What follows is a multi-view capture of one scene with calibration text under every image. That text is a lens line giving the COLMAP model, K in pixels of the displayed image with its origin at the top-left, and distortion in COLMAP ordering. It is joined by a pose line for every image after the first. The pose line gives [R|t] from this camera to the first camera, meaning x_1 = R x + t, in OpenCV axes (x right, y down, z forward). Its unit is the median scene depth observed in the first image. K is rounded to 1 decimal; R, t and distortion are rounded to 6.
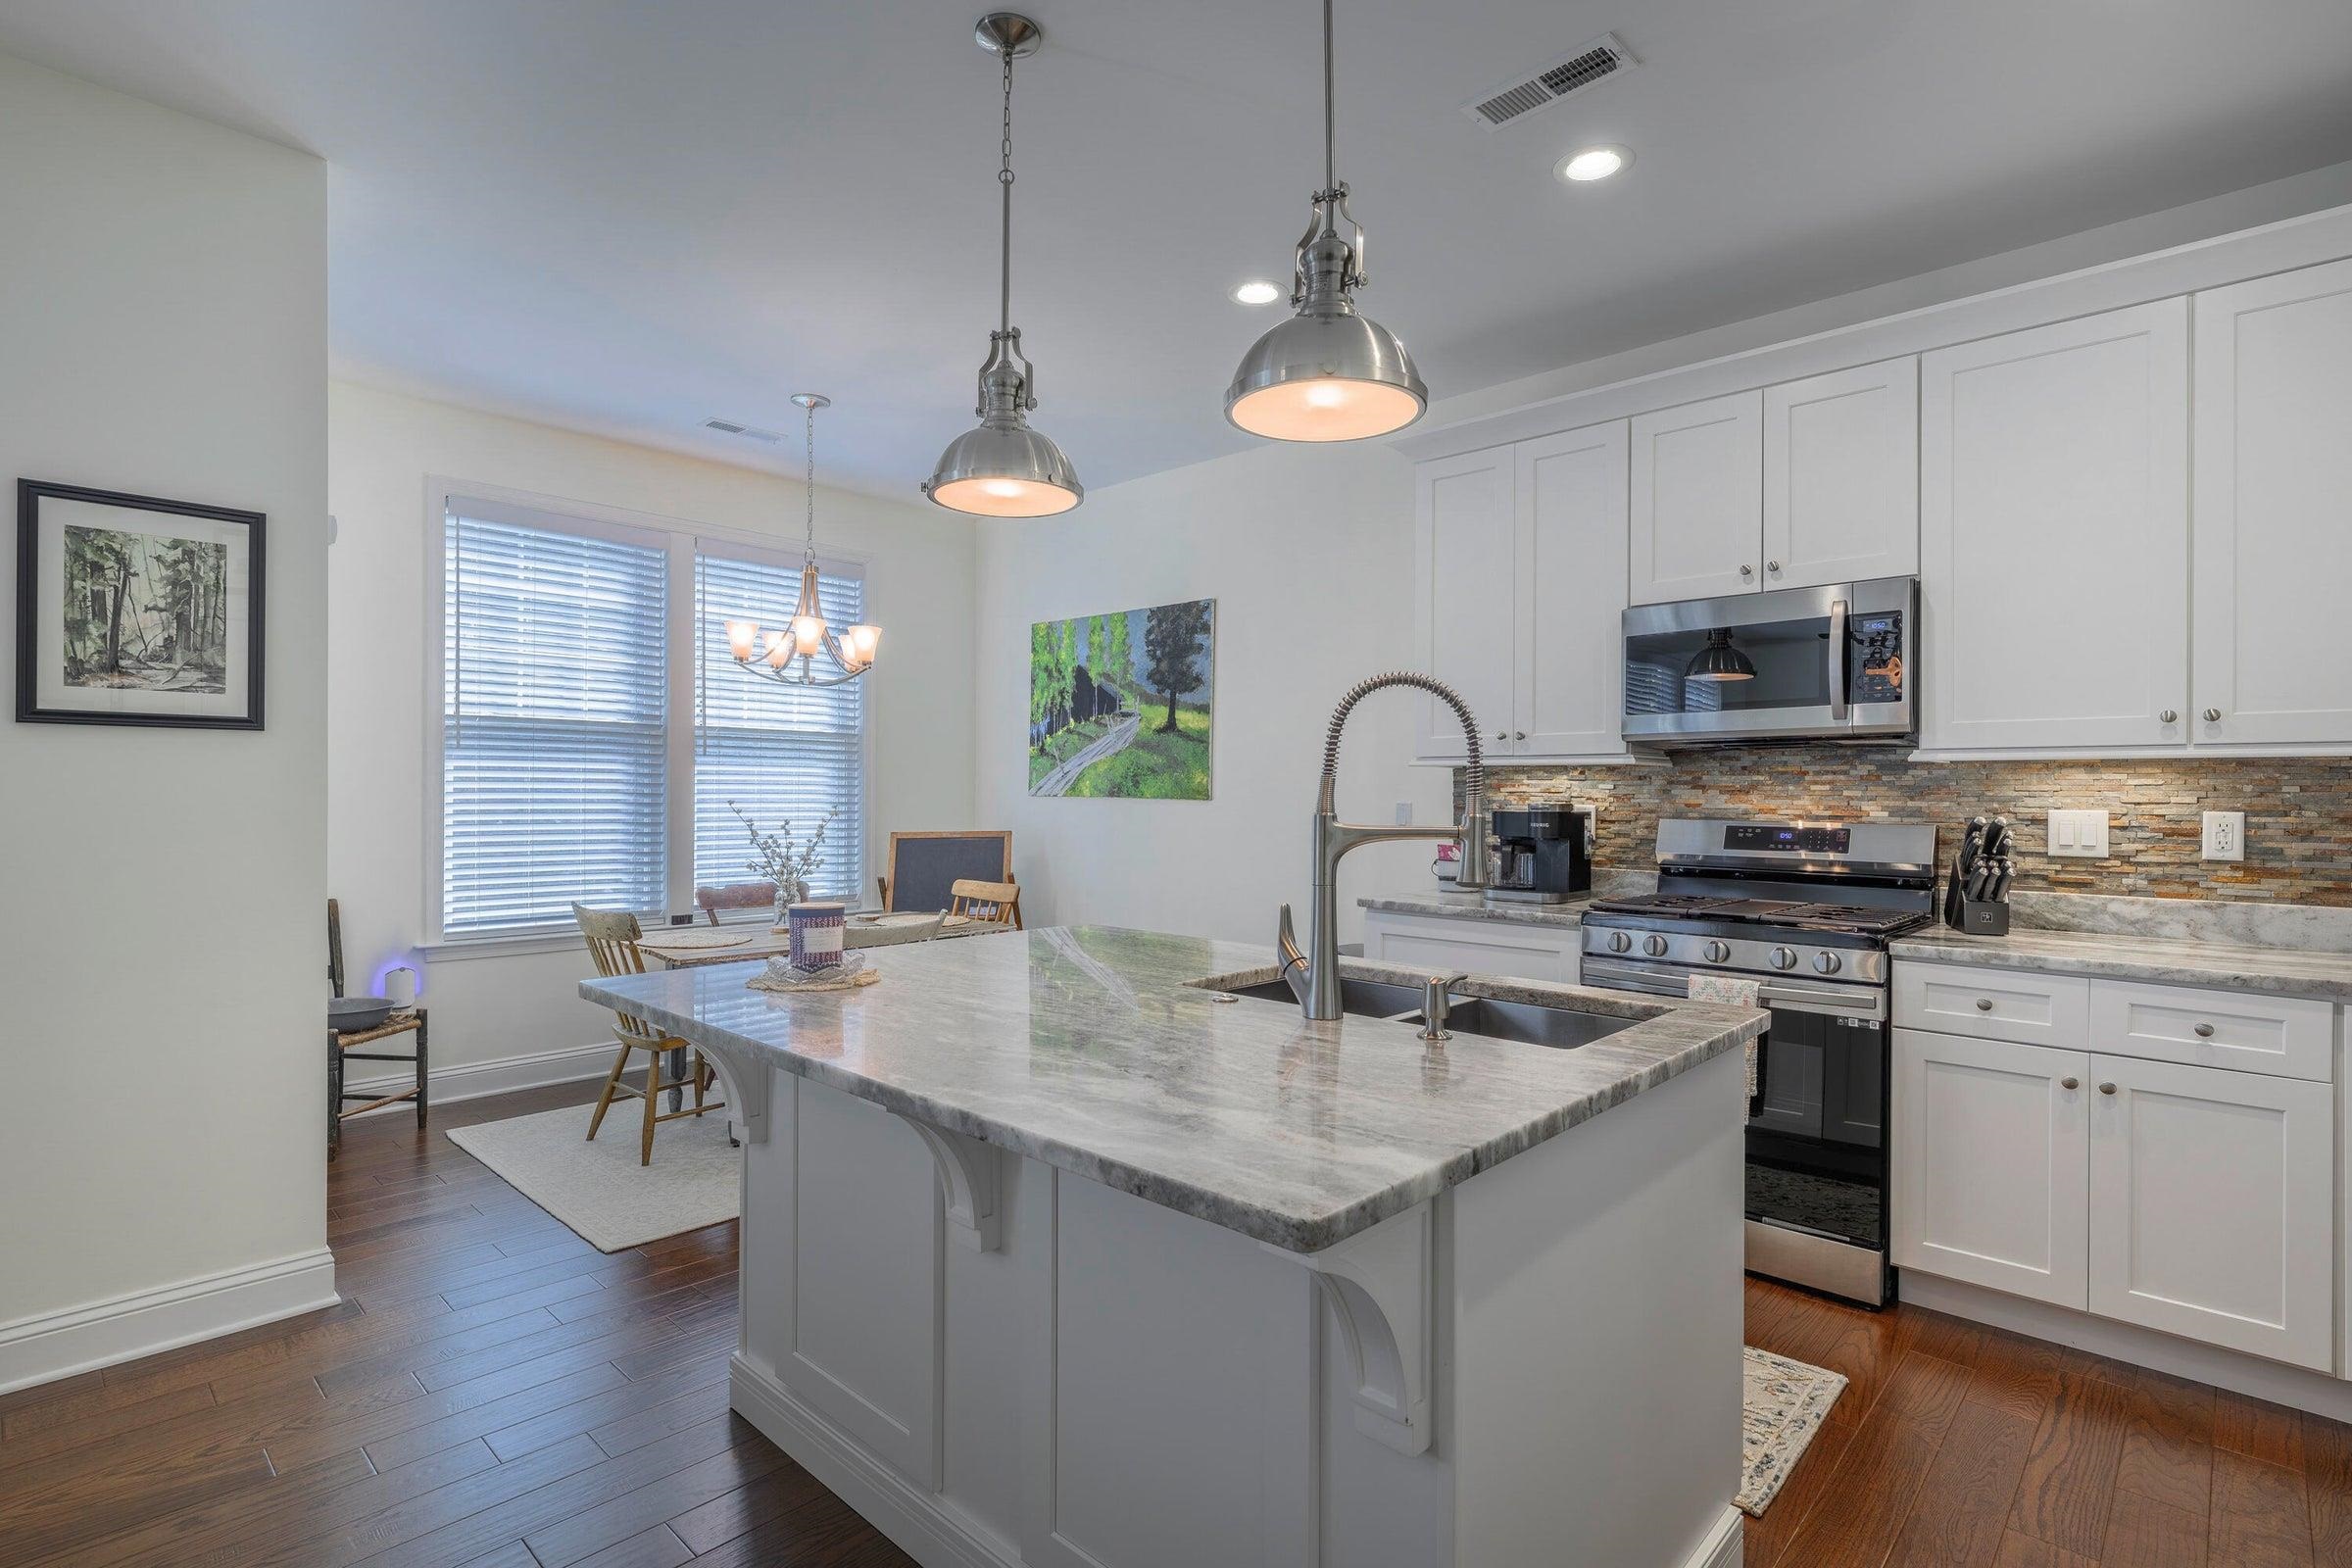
lens RADIAL K [[1161.3, 0, 1189.3], [0, 1161.3, 788.8], [0, 0, 1]] dist [0.003584, -0.000439]
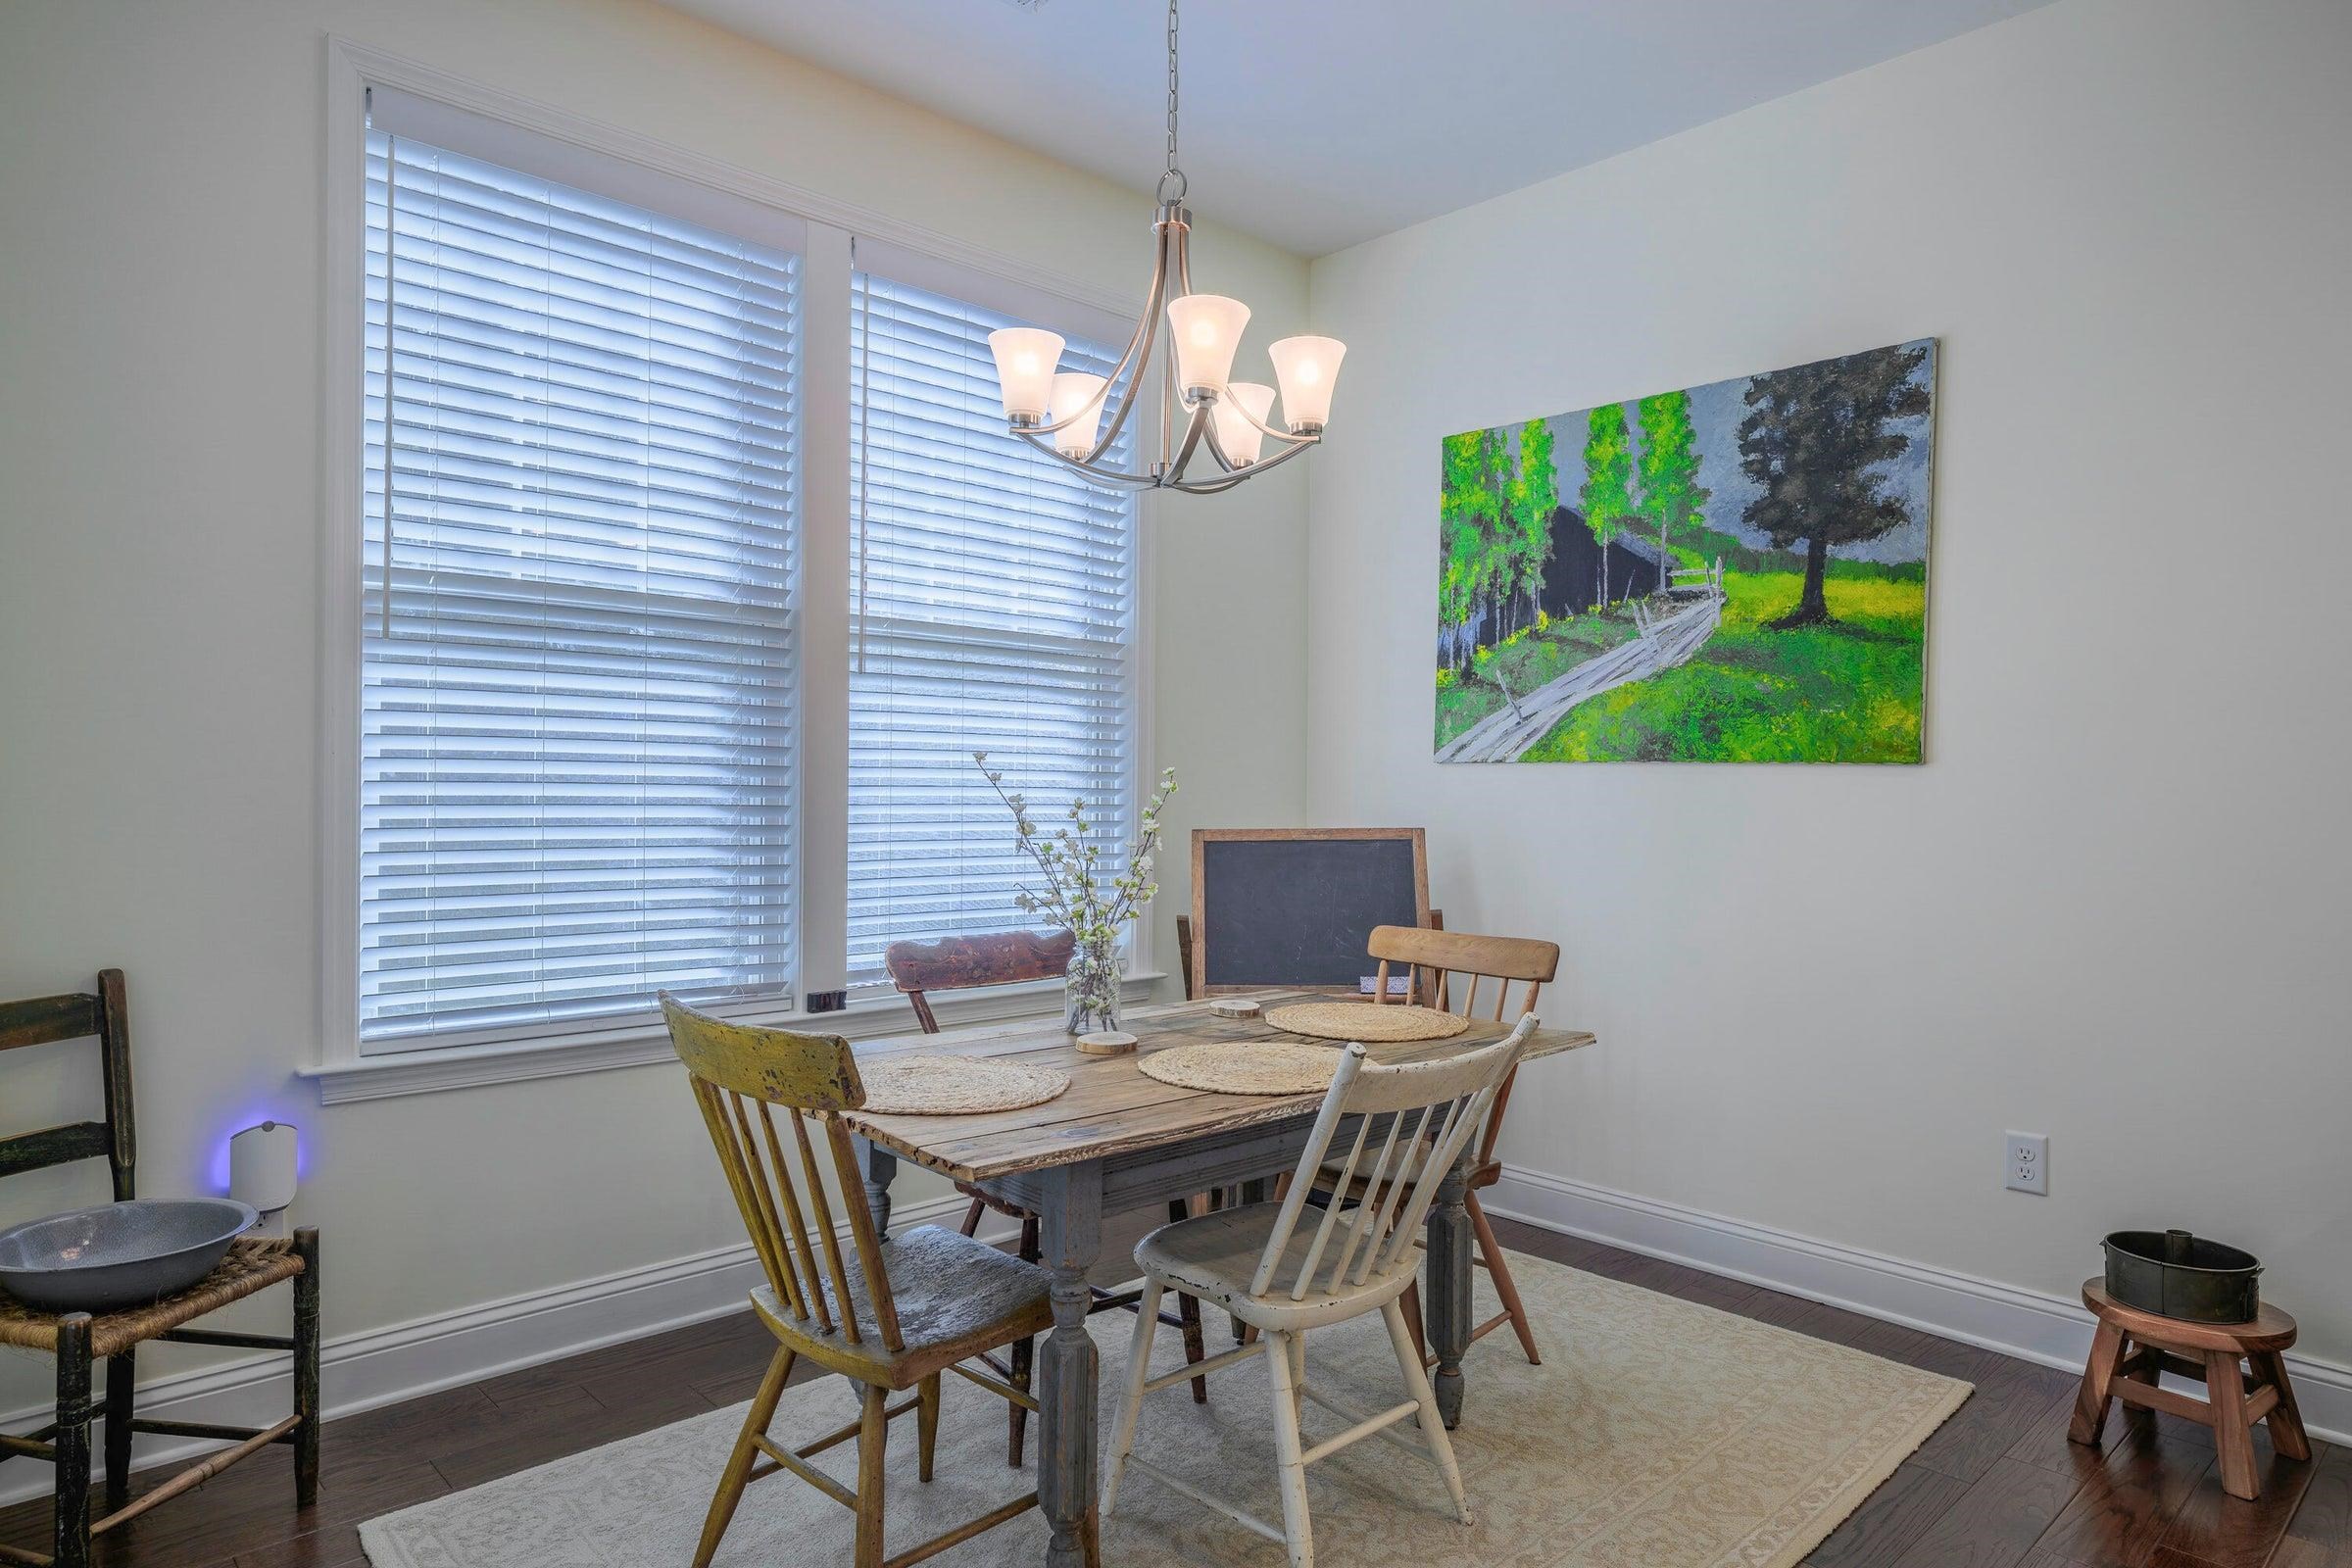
lens RADIAL K [[1424.9, 0, 1188.0], [0, 1424.9, 790.3], [0, 0, 1]] dist [-0.000774, -0.002555]
pose [[0.998667, 0.003241, -0.051506, -0.249067], [-0.003181, 0.999994, 0.001250, 0.020728], [0.051509, -0.001084, 0.998672, 0.397420]]
